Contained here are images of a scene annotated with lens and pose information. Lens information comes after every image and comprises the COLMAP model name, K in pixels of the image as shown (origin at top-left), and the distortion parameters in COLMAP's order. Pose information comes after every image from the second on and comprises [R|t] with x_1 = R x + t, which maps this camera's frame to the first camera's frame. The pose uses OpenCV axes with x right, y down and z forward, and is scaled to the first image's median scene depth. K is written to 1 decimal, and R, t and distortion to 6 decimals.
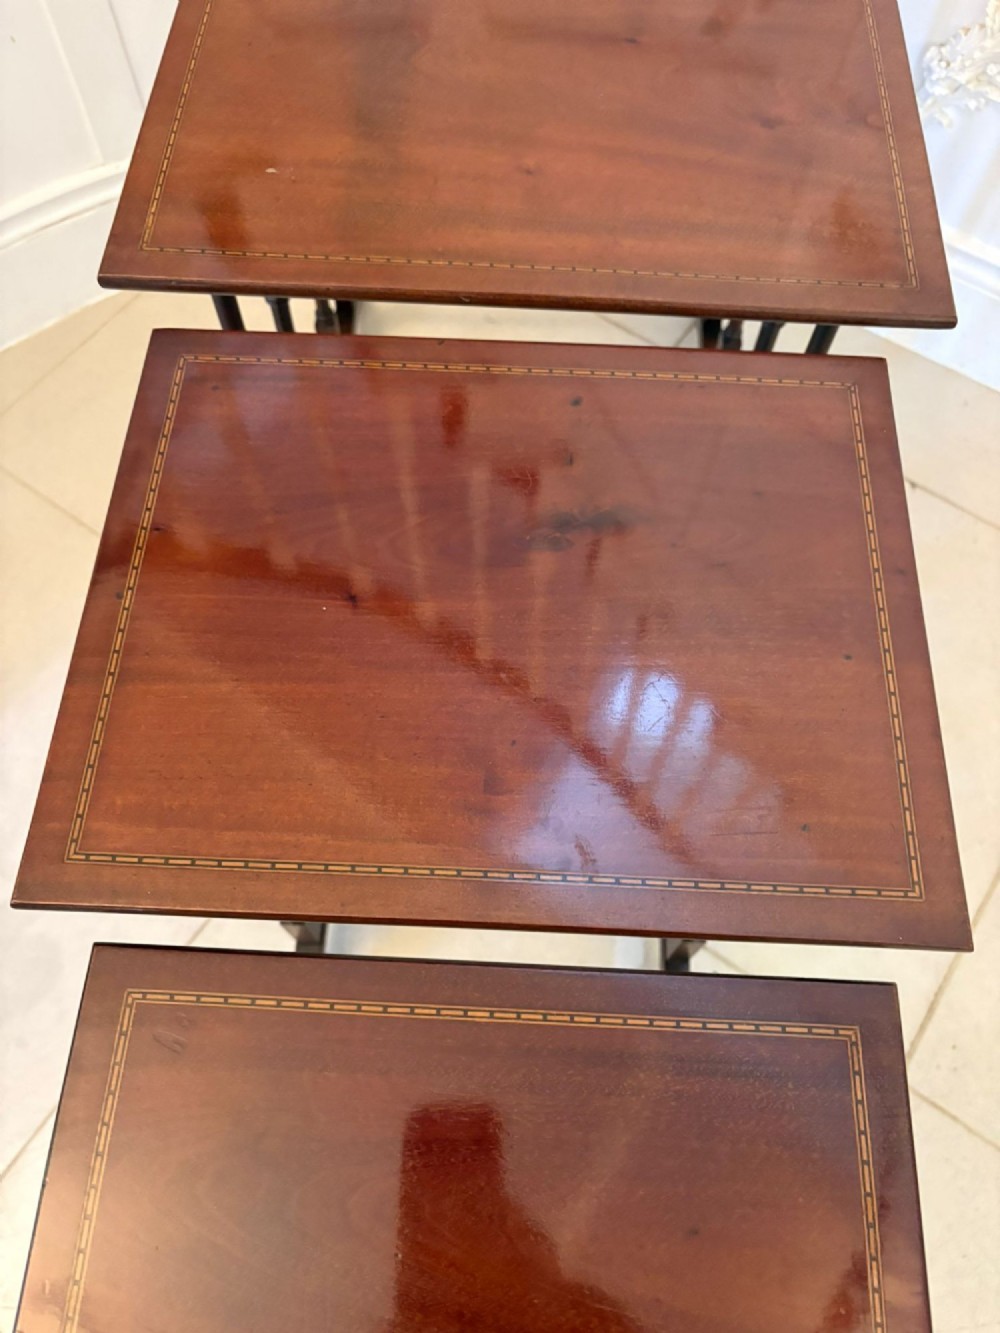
lens RADIAL K [[1030.8, 0, 500.0], [0, 1030.8, 666.5], [0, 0, 1]] dist [0.034702, -0.041711]
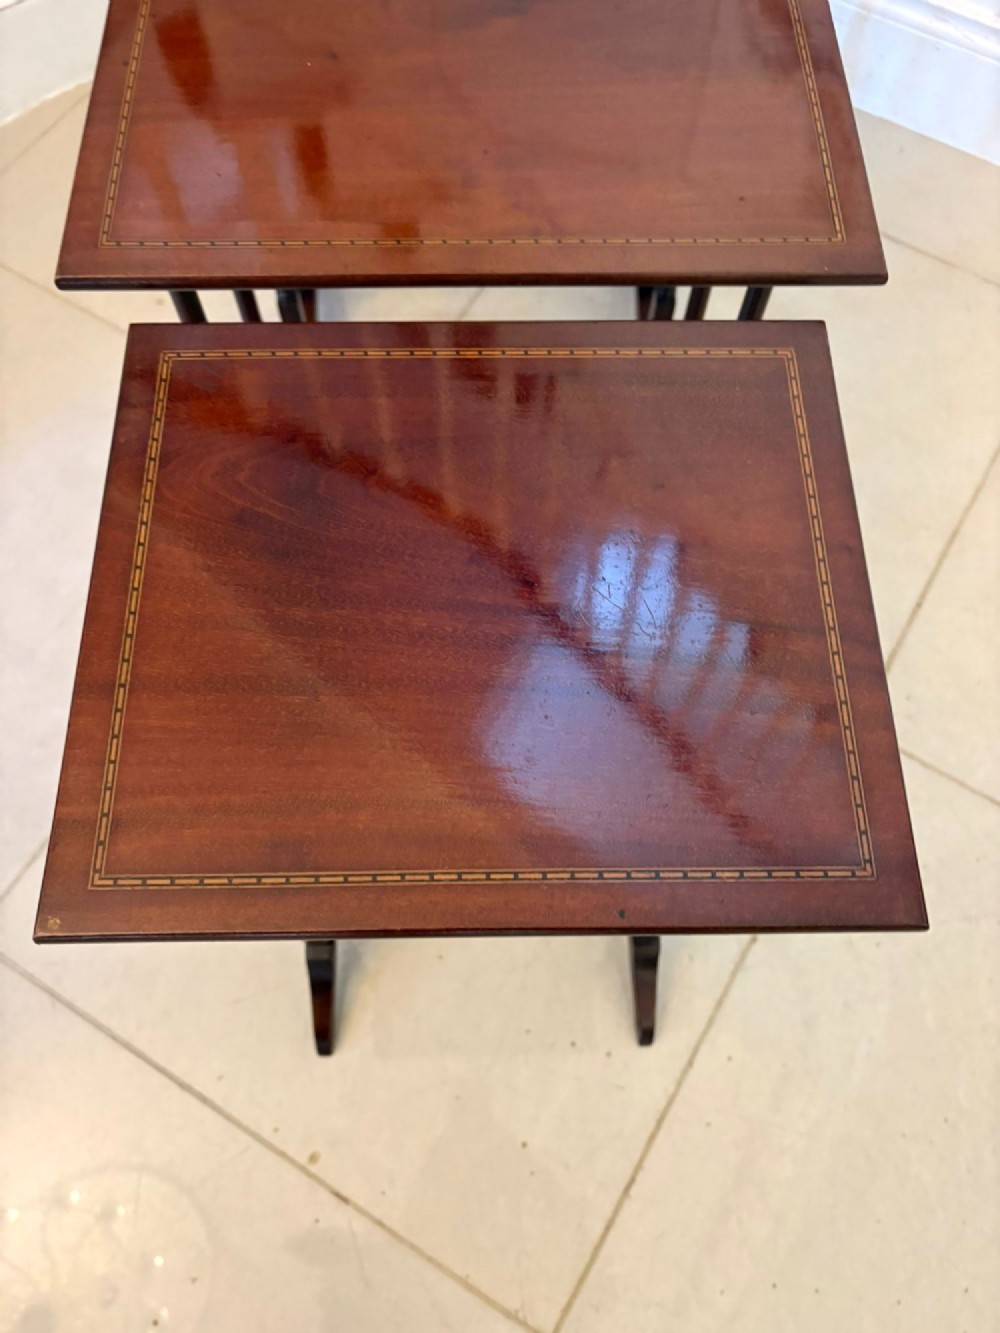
lens RADIAL K [[1030.8, 0, 500.0], [0, 1030.8, 666.5], [0, 0, 1]] dist [0.034702, -0.041711]
pose [[0.997885, -0.059976, 0.025051, -0.036382], [0.058923, 0.997427, 0.040845, 0.638536], [-0.027436, -0.039283, 0.998851, -0.173184]]
